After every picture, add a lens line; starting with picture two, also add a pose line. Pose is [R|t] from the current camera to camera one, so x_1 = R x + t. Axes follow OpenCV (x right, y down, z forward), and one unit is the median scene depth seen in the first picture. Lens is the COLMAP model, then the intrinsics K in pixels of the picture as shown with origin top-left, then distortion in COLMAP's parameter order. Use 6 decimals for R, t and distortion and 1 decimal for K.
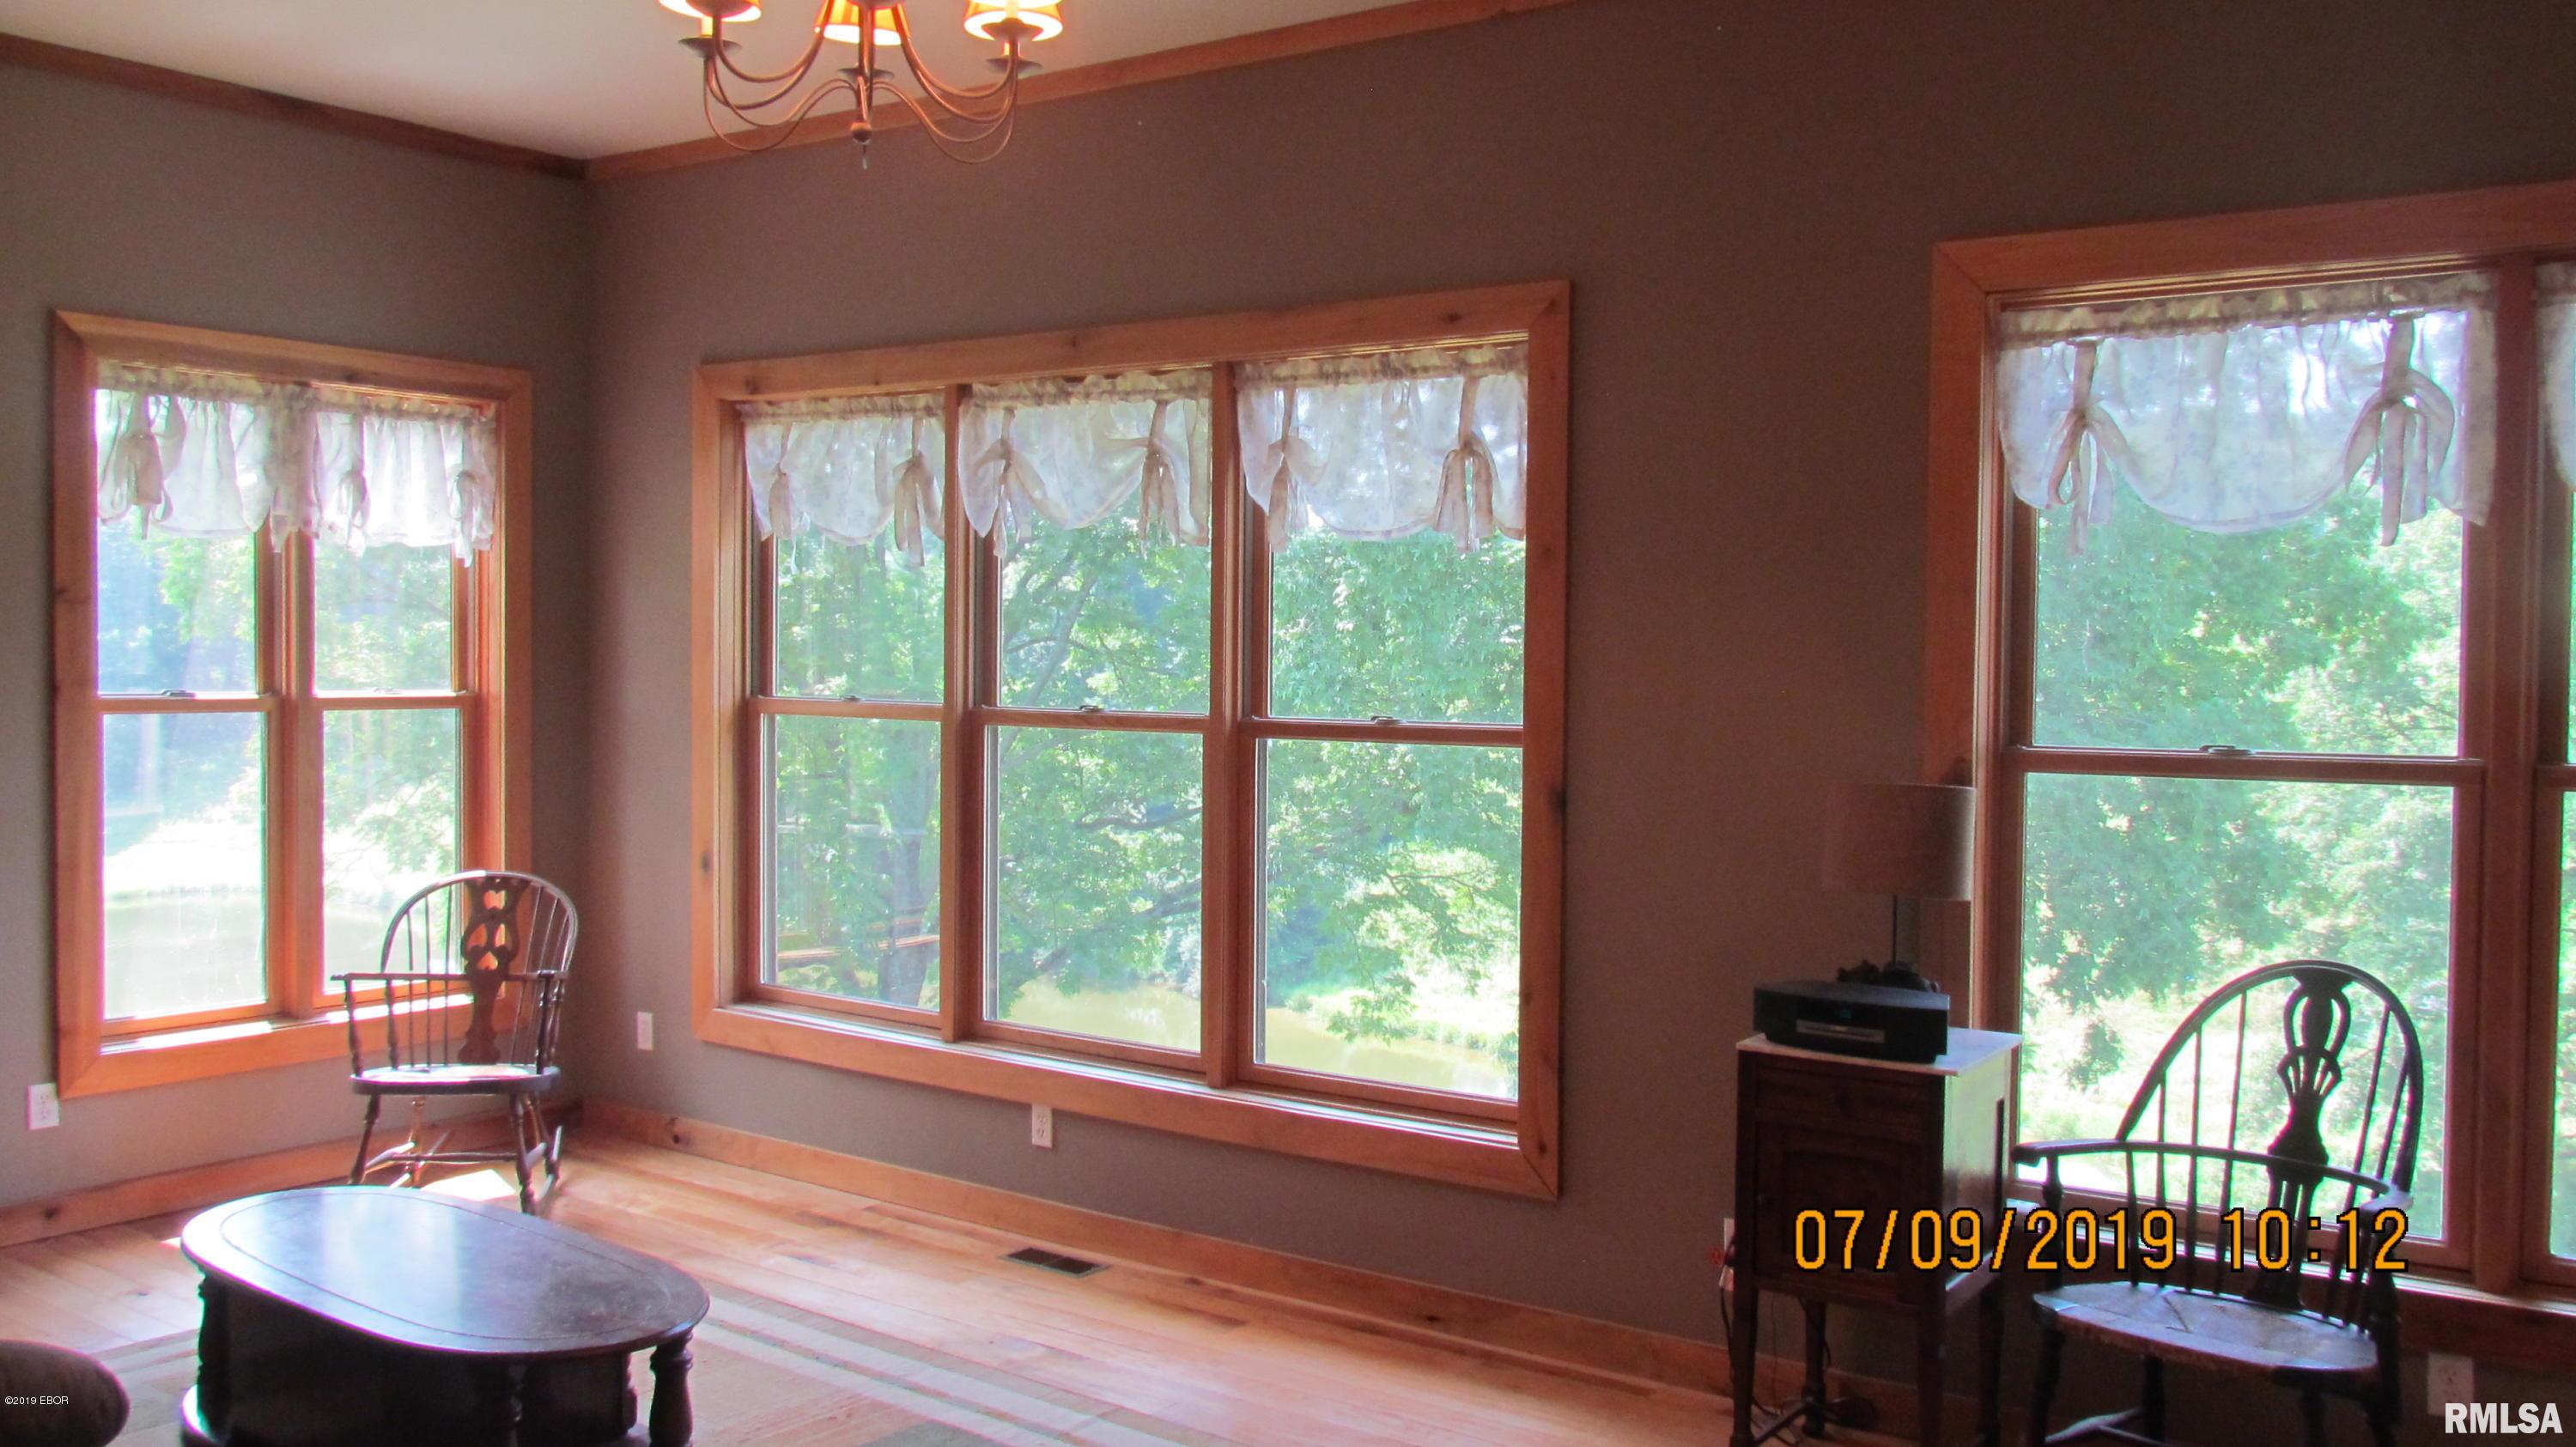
lens RADIAL K [[2127.0, 0, 1291.9], [0, 2127.0, 740.2], [0, 0, 1]] dist [-0.011484, -0.022199]
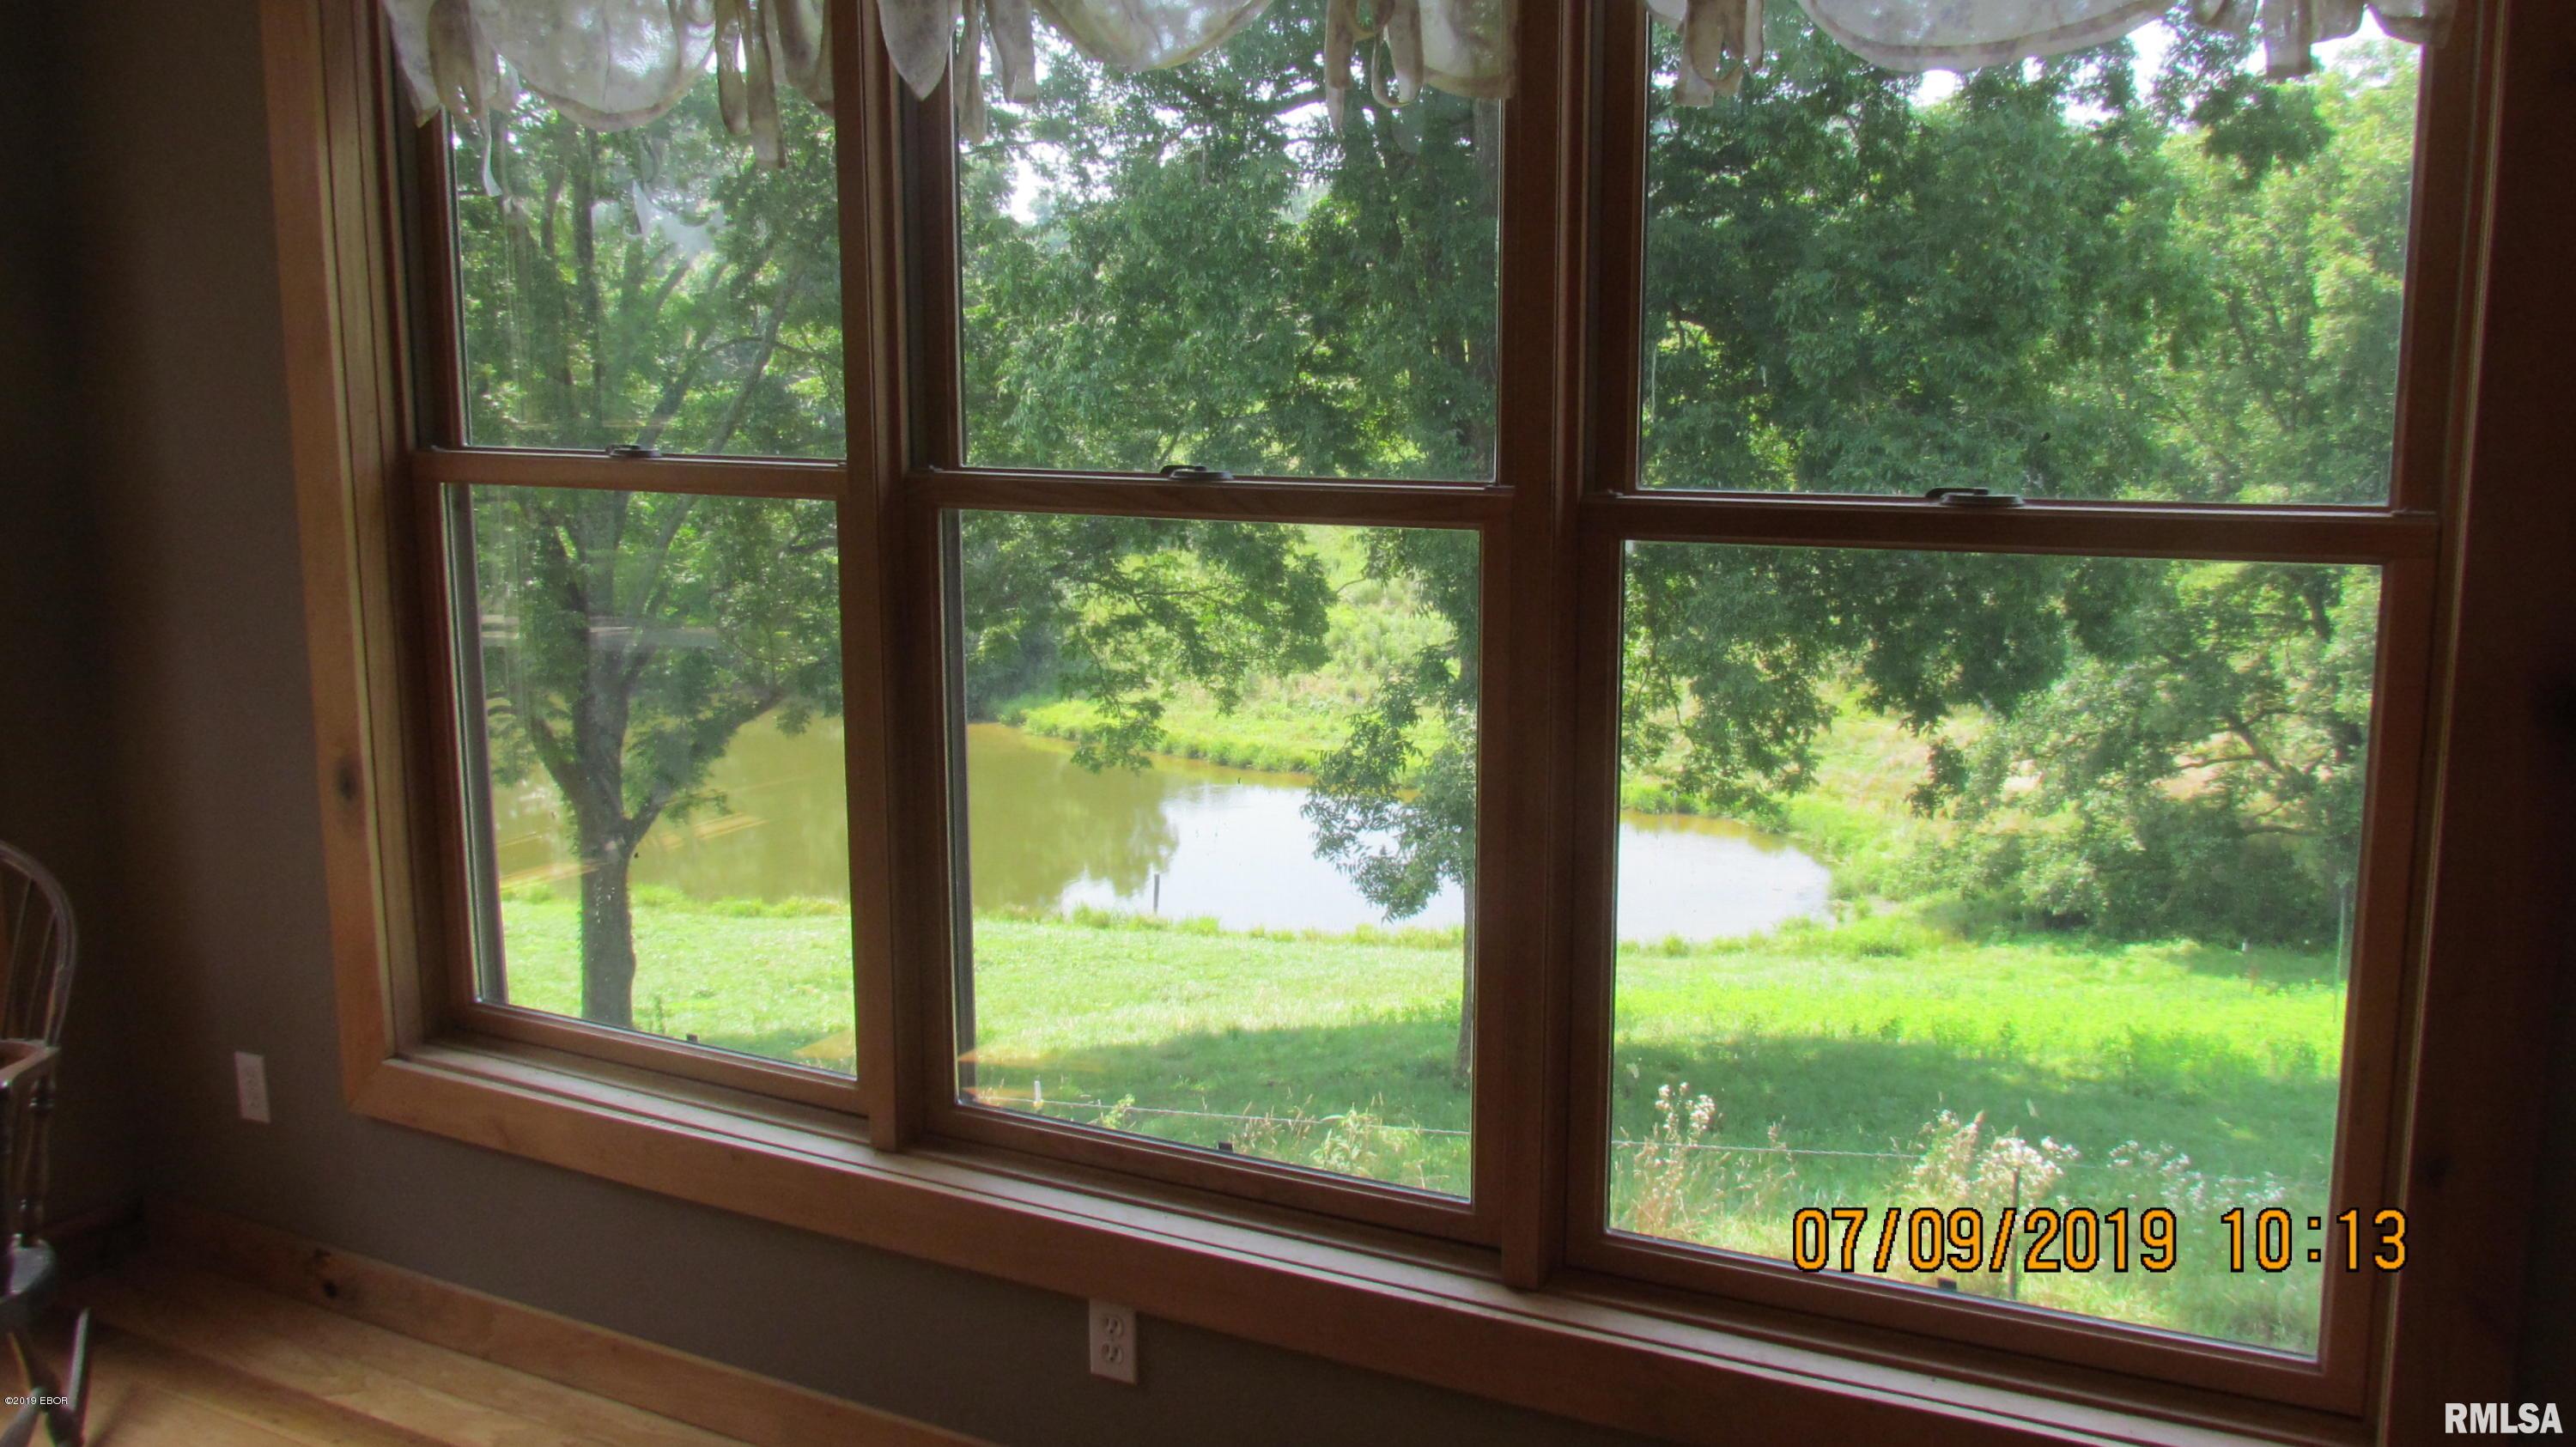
lens RADIAL K [[2127.0, 0, 1295.1], [0, 2127.0, 716.4], [0, 0, 1]] dist [-0.011484, -0.022199]
pose [[0.989272, -0.035737, 0.141647, -0.035115], [0.017196, 0.991363, 0.130017, -0.005435], [-0.145070, -0.126187, 0.981342, 0.134705]]
